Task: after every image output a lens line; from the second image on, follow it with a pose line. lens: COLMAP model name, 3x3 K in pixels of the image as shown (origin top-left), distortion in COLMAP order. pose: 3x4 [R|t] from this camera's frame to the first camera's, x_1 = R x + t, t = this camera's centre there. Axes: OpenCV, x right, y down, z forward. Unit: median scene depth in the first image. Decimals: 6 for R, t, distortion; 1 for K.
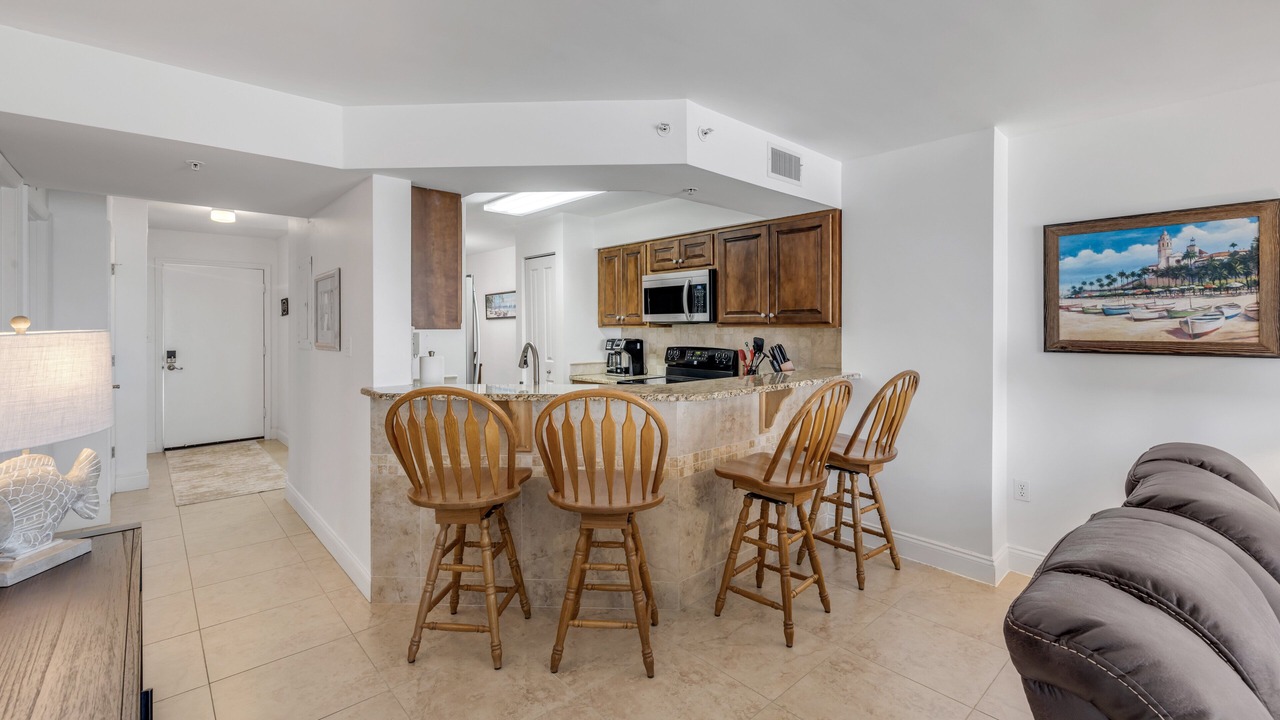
lens RADIAL K [[538.7, 0, 626.1], [0, 538.7, 329.5], [0, 0, 1]] dist [-0.006873, 0.001043]
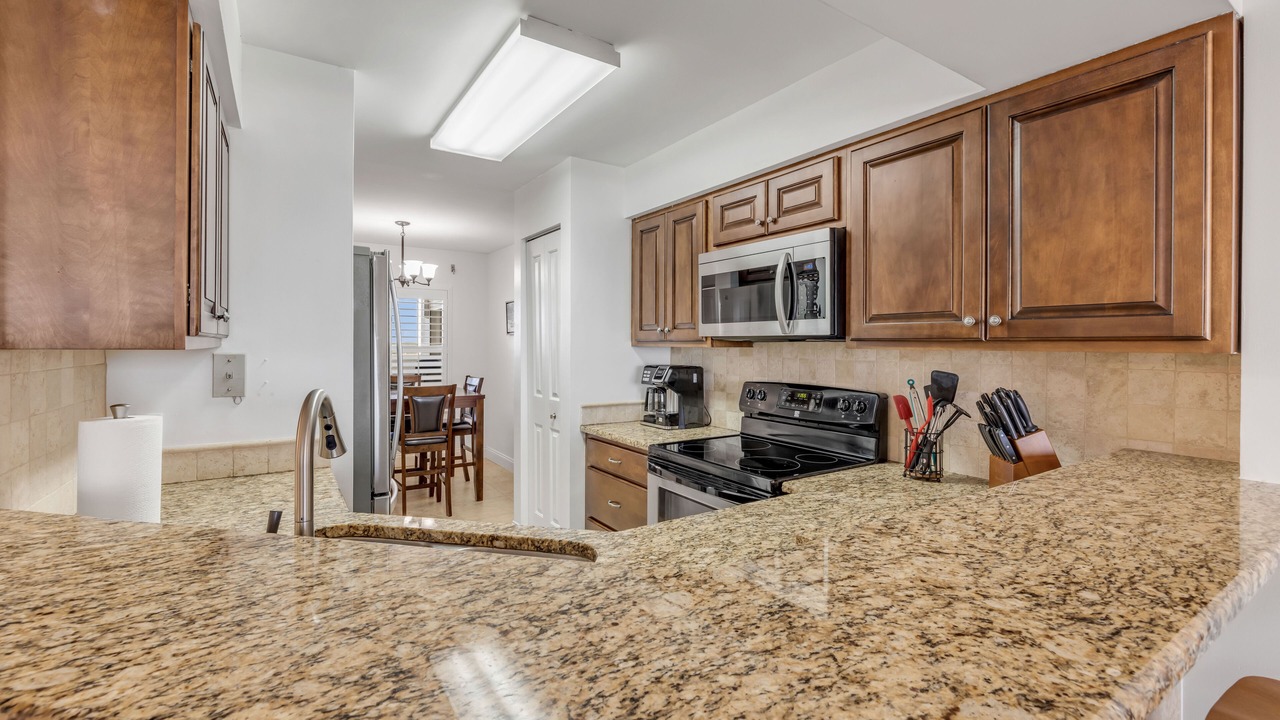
lens RADIAL K [[538.7, 0, 621.9], [0, 538.7, 347.4], [0, 0, 1]] dist [-0.006873, 0.001043]
pose [[0.986548, 0.008416, -0.163253, 0.051454], [-0.008540, 0.999964, -0.000061, -0.002999], [0.163247, 0.001454, 0.986584, 0.519856]]
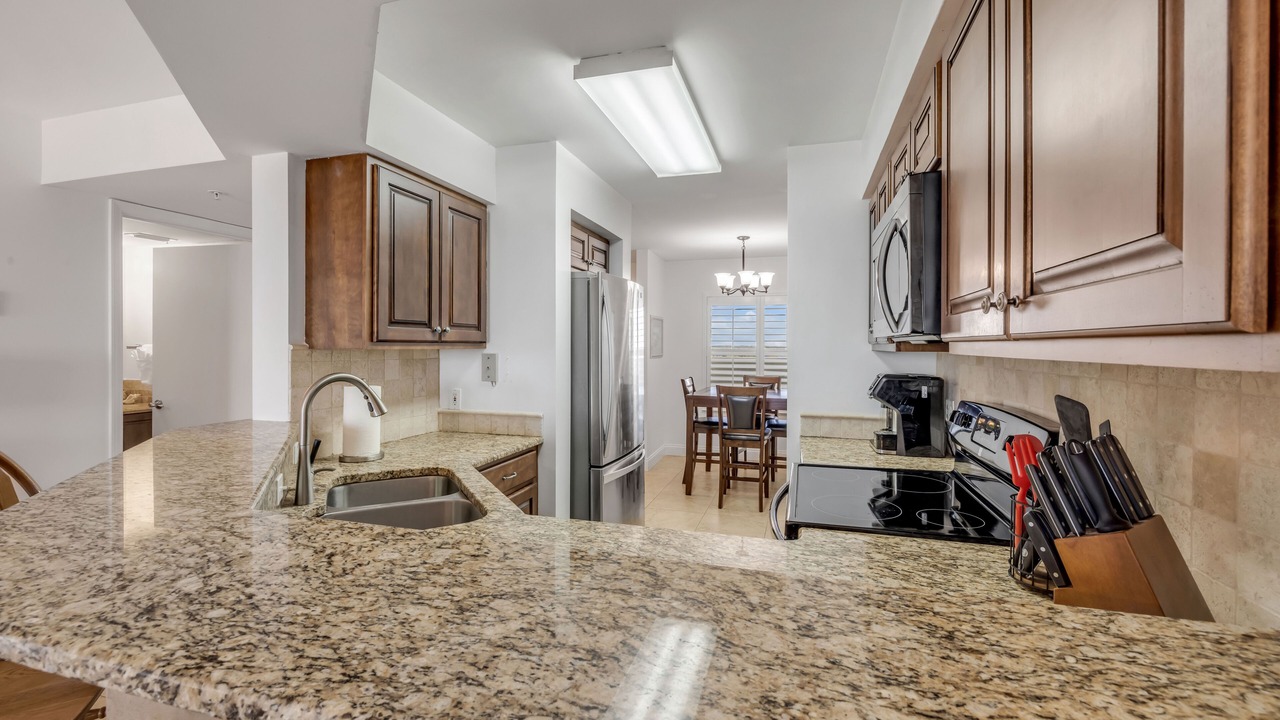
lens RADIAL K [[538.7, 0, 648.9], [0, 538.7, 346.5], [0, 0, 1]] dist [-0.006873, 0.001043]
pose [[0.534333, 0.003669, -0.845266, 0.361319], [-0.010460, 0.999943, -0.002272, -0.004939], [0.845209, 0.010056, 0.534341, 0.727381]]
